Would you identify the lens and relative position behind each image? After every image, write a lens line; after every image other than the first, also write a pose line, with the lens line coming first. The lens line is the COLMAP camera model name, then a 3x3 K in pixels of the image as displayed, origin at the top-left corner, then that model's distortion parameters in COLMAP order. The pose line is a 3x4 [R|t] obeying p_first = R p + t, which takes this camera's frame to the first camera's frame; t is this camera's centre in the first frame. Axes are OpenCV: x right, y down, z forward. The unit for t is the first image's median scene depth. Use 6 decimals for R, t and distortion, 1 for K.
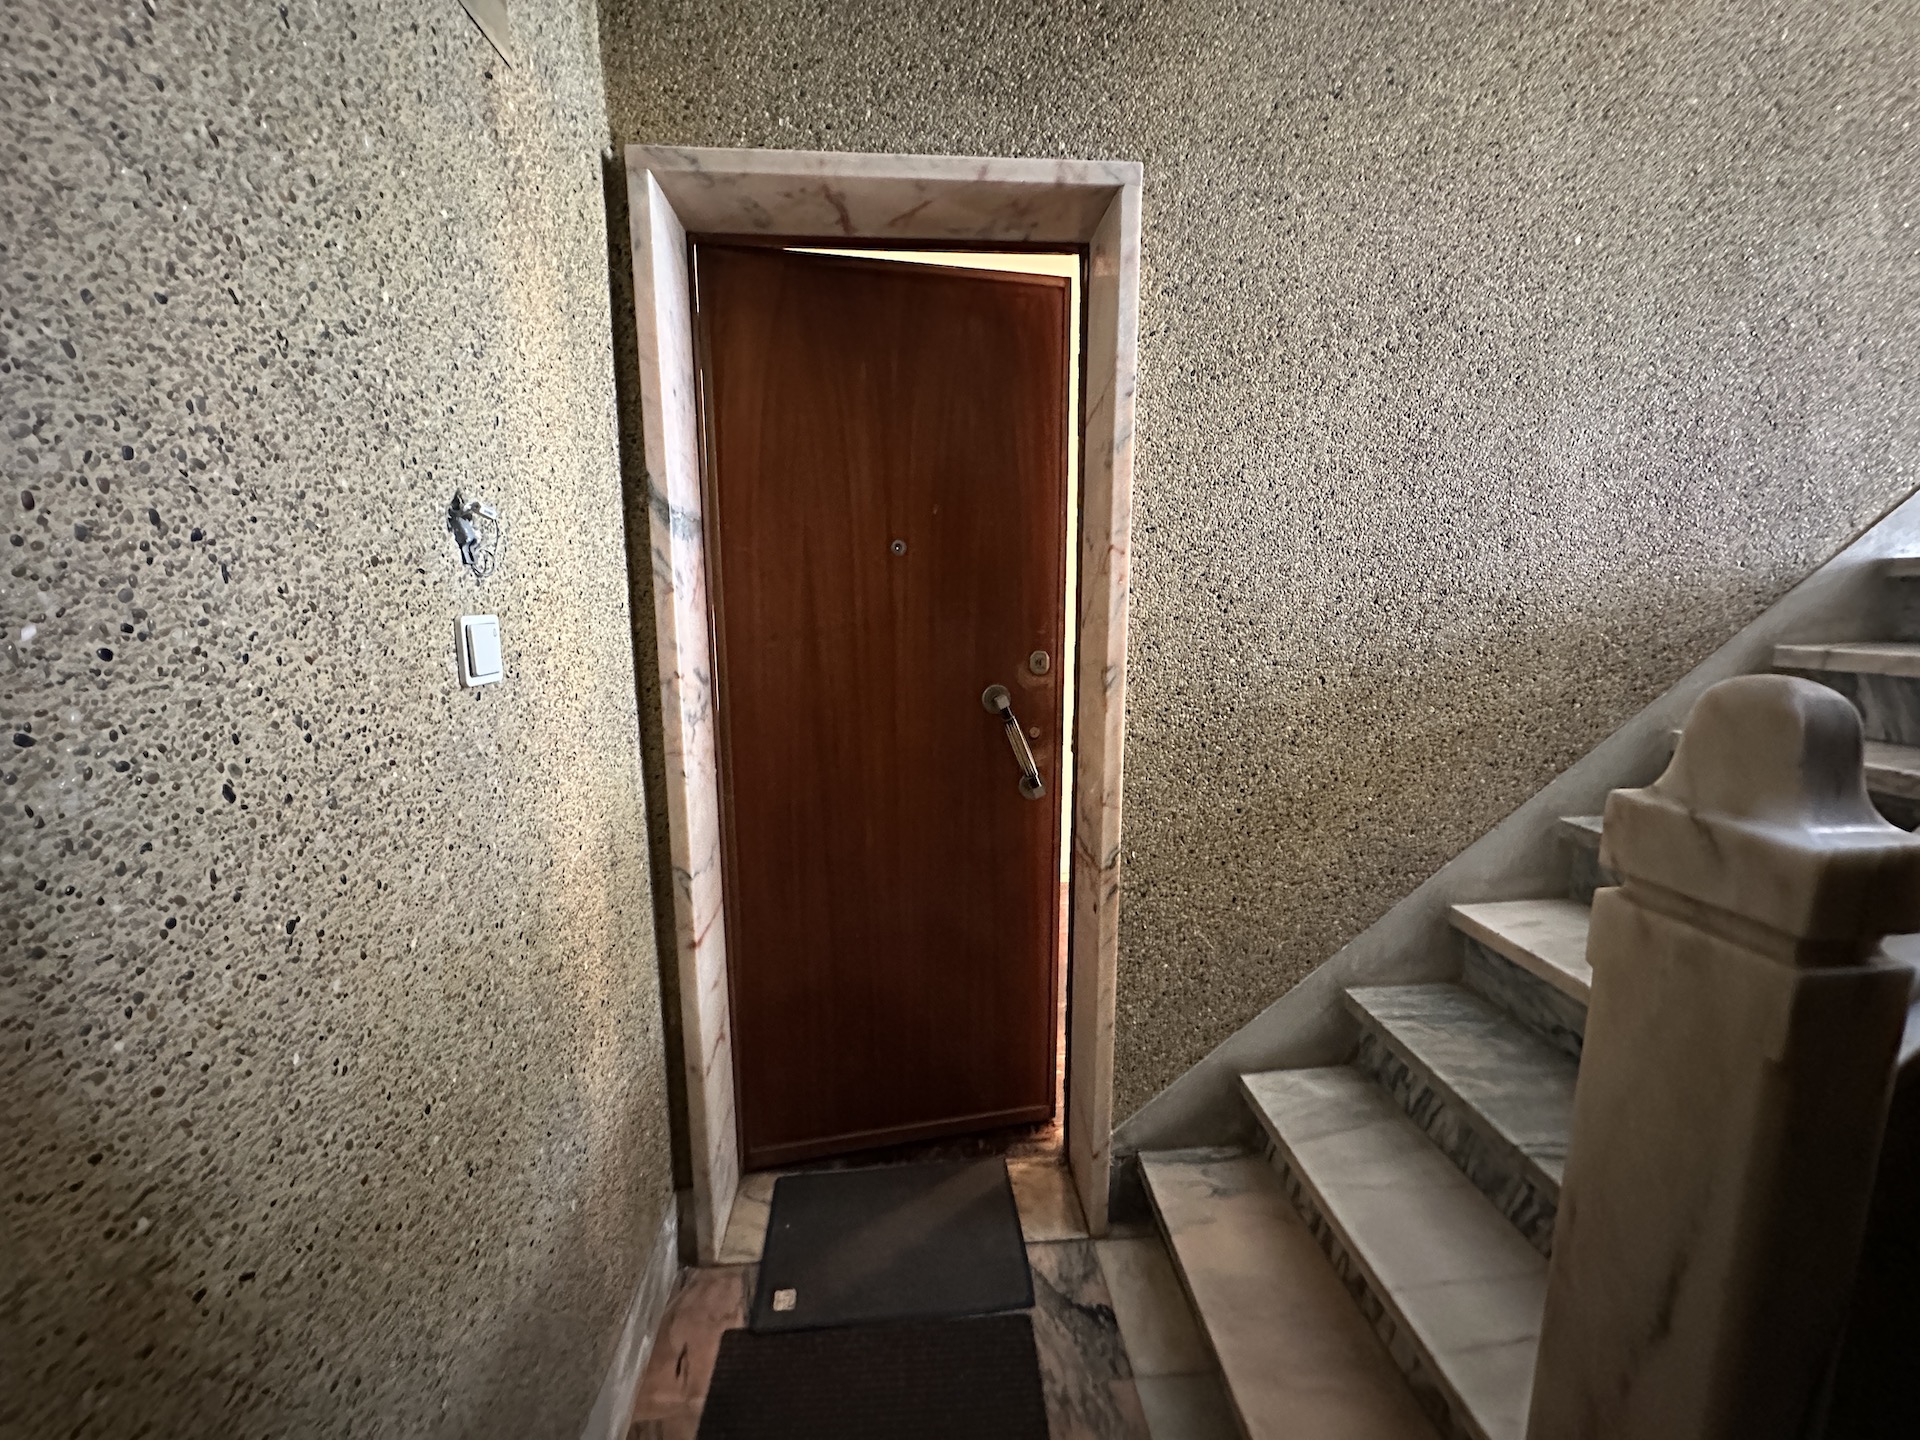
lens RADIAL K [[768.4, 0, 959.5], [0, 768.4, 717.3], [0, 0, 1]] dist [-0.002871, 0.000716]
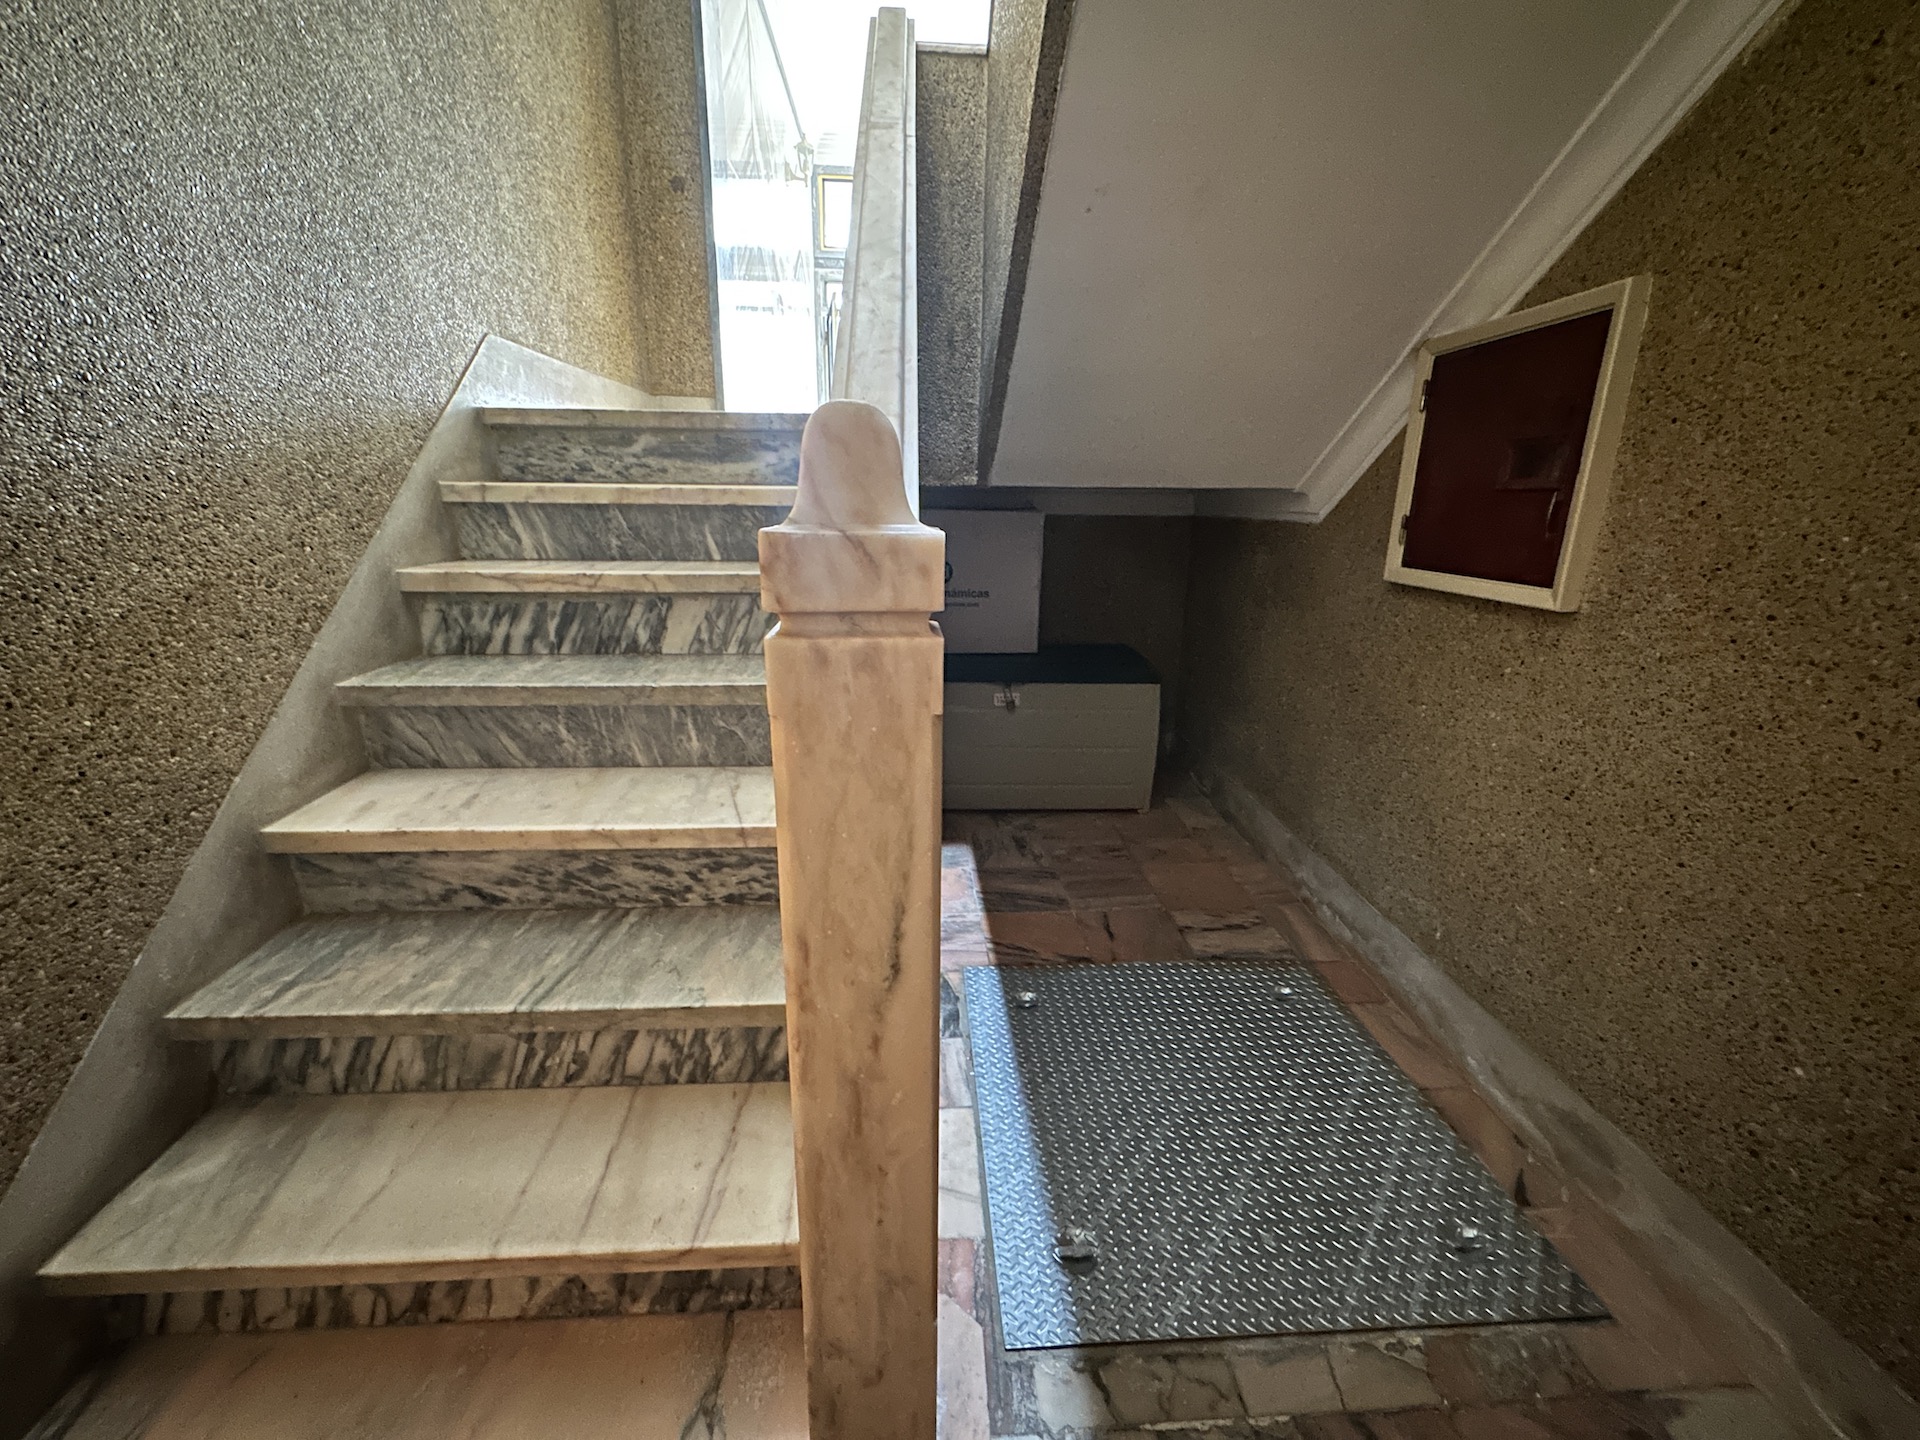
lens RADIAL K [[768.4, 0, 959.5], [0, 768.4, 717.3], [0, 0, 1]] dist [-0.002871, 0.000716]
pose [[0.014076, -0.273081, 0.961888, -0.044037], [0.143452, 0.952583, 0.268340, 0.037231], [-0.989557, 0.134207, 0.052582, 0.276483]]
